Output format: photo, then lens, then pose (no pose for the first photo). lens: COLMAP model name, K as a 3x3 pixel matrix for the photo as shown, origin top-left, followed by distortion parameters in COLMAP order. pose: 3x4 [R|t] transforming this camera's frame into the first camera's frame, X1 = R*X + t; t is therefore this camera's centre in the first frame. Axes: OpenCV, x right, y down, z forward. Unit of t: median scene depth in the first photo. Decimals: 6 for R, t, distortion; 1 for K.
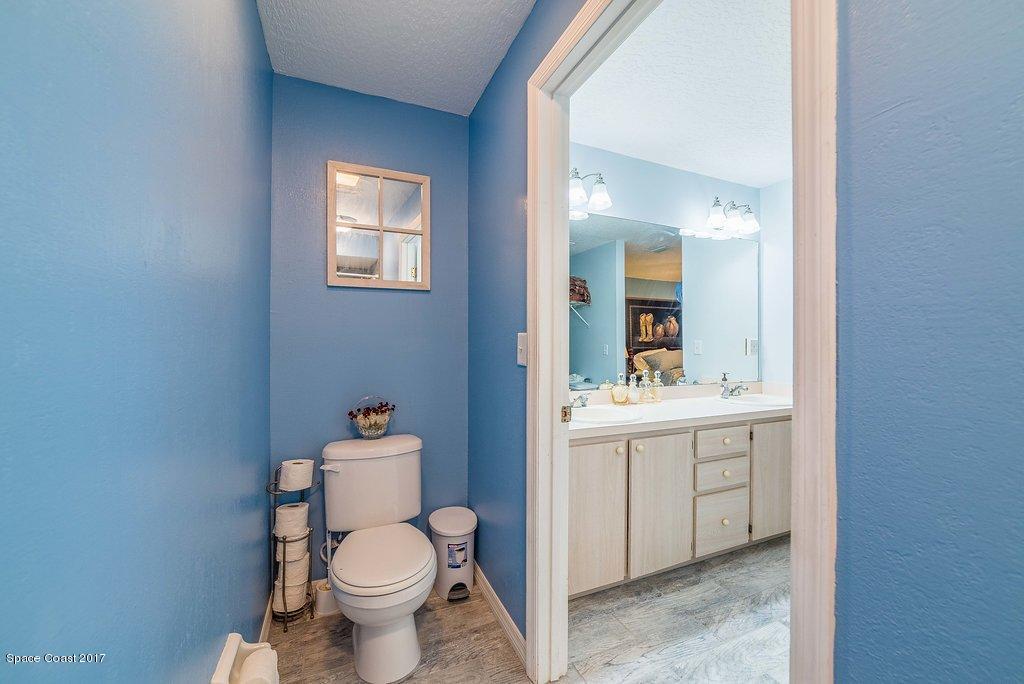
lens RADIAL K [[398.2, 0, 510.3], [0, 398.2, 341.9], [0, 0, 1]] dist [-0.016559, 0.006205]
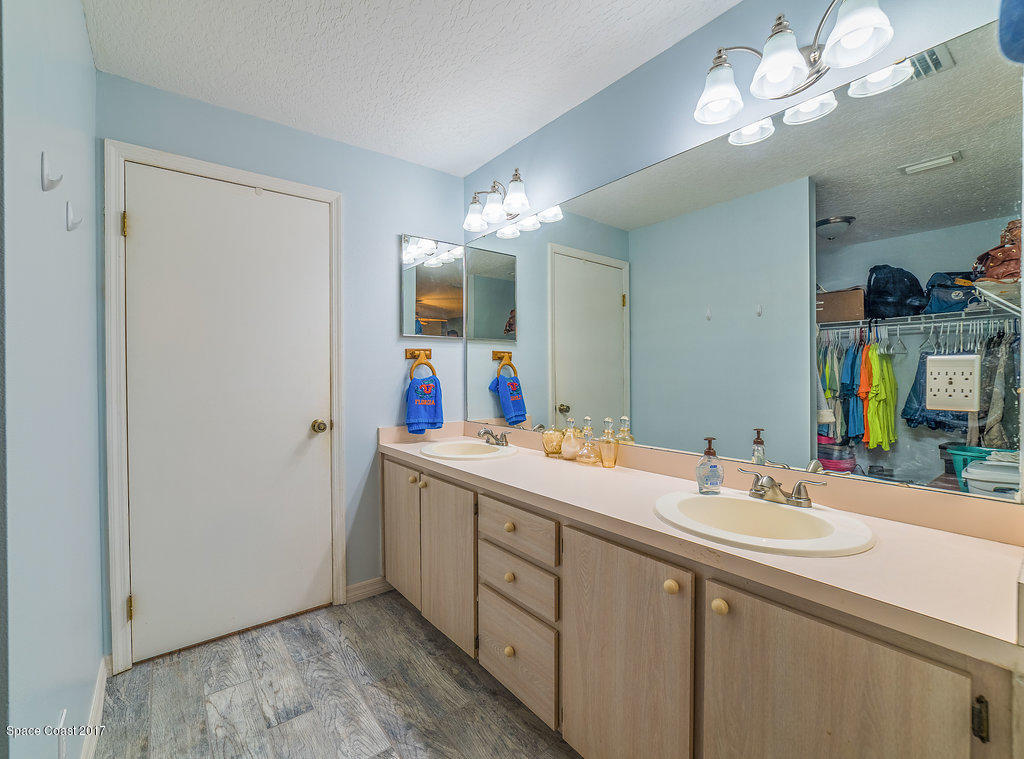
lens RADIAL K [[467.7, 0, 509.1], [0, 467.7, 383.9], [0, 0, 1]] dist [-0.003803, -0.000241]
pose [[0.210905, 0.005102, -0.977493, 1.546439], [0.007613, 0.999947, 0.006862, 0.019194], [0.977477, -0.008889, 0.210855, 1.013633]]
